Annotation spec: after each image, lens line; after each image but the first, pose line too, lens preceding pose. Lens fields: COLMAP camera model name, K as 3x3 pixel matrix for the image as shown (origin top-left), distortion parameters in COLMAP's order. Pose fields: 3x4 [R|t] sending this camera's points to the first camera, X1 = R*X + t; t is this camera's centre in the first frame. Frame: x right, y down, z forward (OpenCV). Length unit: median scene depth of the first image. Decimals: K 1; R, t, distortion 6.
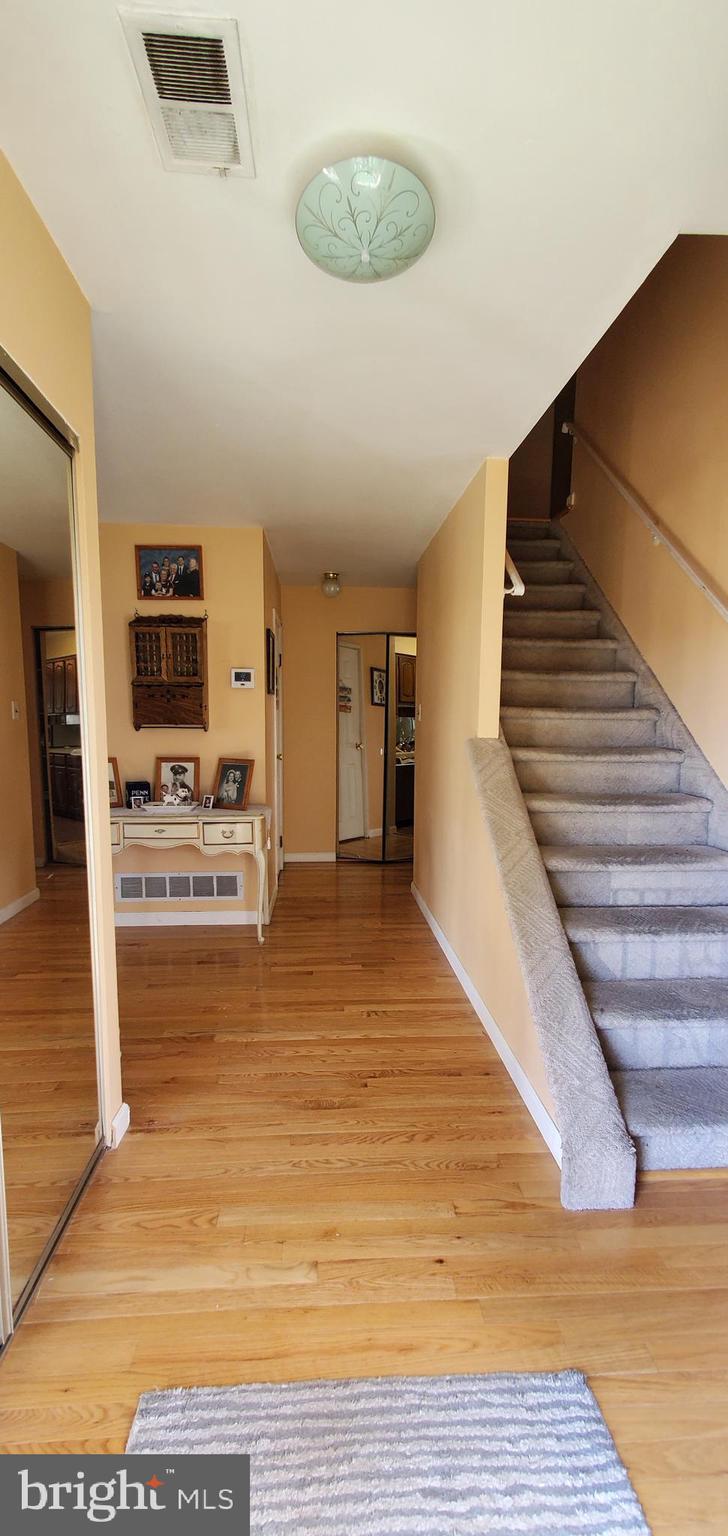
lens RADIAL K [[611.1, 0, 362.1], [0, 611.1, 771.2], [0, 0, 1]] dist [0.003340, 0.000317]
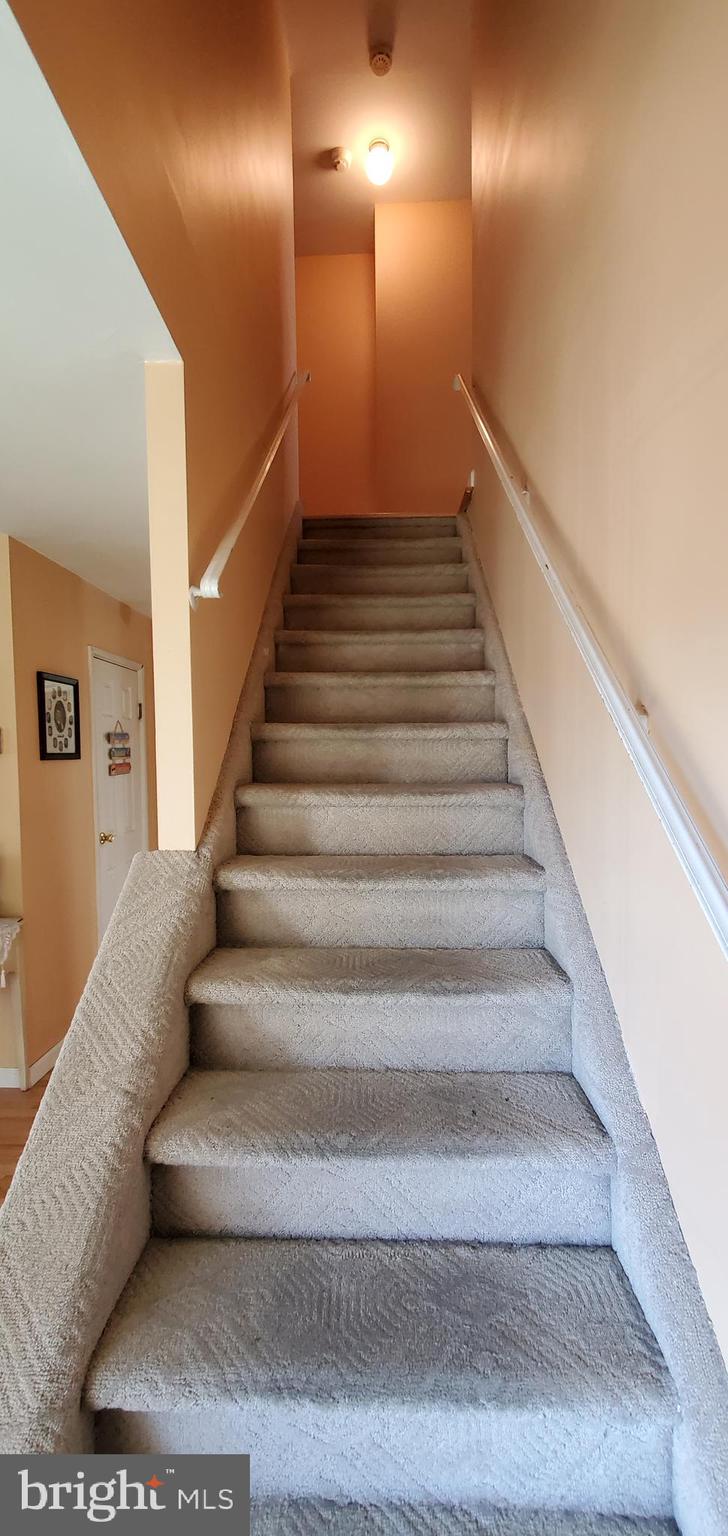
lens RADIAL K [[611.1, 0, 362.9], [0, 611.1, 767.3], [0, 0, 1]] dist [0.003340, 0.000317]
pose [[0.993708, -0.014705, -0.111034, 0.395896], [0.006653, 0.997343, -0.072538, -0.079852], [0.111806, 0.071342, 0.991166, 0.411808]]
